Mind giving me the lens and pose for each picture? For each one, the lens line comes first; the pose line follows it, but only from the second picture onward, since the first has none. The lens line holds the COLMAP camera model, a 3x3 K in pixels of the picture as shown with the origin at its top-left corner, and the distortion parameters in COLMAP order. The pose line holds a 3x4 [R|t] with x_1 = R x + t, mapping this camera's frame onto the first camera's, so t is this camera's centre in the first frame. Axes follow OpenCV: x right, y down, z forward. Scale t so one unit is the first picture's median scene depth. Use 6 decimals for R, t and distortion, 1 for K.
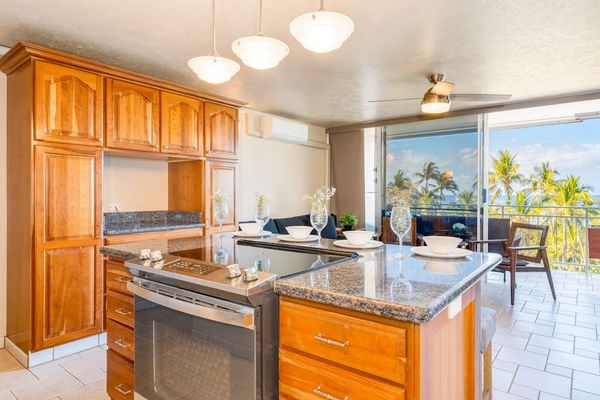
lens RADIAL K [[329.9, 0, 299.2], [0, 329.9, 192.6], [0, 0, 1]] dist [0.000532, 0.000104]
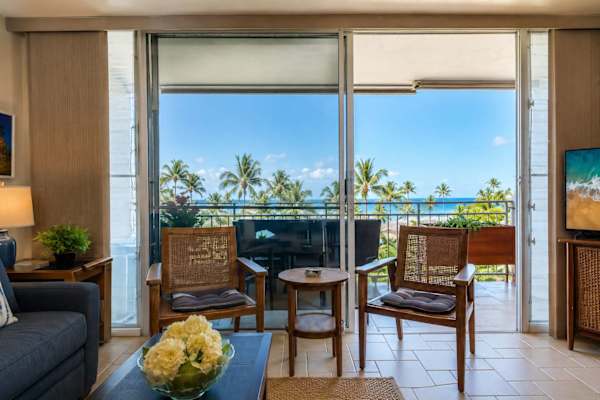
lens RADIAL K [[329.9, 0, 299.2], [0, 329.9, 192.6], [0, 0, 1]] dist [0.000532, 0.000104]
pose [[0.733973, 0.006194, 0.679151, 0.082672], [0.001625, 0.999940, -0.010876, 0.026664], [-0.679177, 0.009086, 0.733918, 0.492254]]
